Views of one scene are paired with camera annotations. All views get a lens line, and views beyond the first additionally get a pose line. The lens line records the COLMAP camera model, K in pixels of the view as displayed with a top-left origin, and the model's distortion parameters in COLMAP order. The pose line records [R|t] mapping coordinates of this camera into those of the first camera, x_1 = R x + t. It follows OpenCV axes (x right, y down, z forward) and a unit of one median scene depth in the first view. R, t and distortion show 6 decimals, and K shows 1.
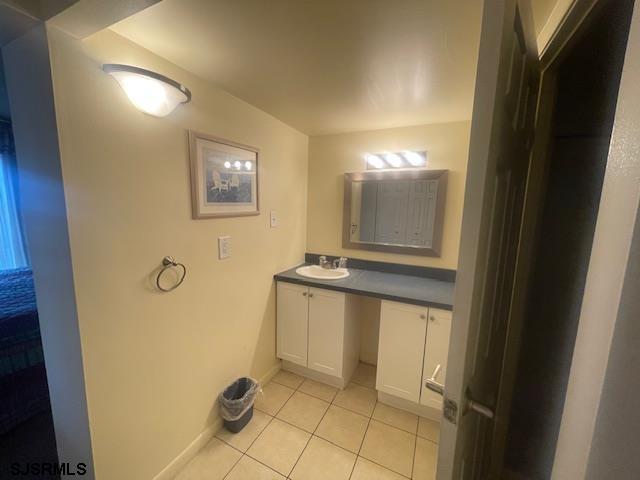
lens RADIAL K [[259.1, 0, 320.0], [0, 259.1, 240.0], [0, 0, 1]] dist [-0.000569, -0.000085]
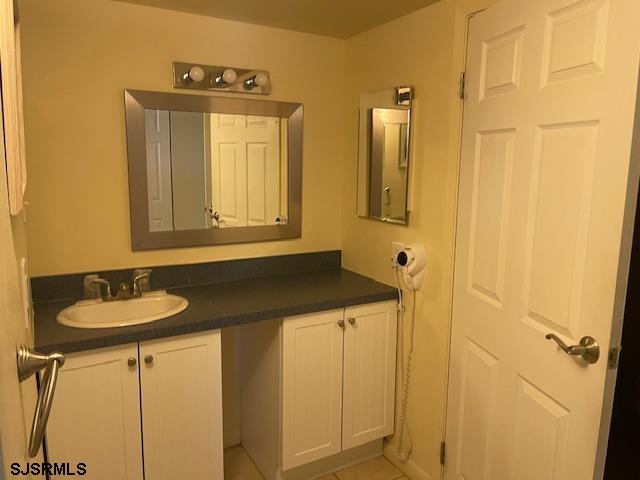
lens RADIAL K [[483.4, 0, 320.0], [0, 483.4, 240.0], [0, 0, 1]] dist [0.011789, -0.000139]
pose [[0.558721, -0.147504, 0.816134, -0.471530], [0.121459, 0.988000, 0.095416, -0.033492], [-0.820414, 0.045816, 0.569931, 0.233784]]
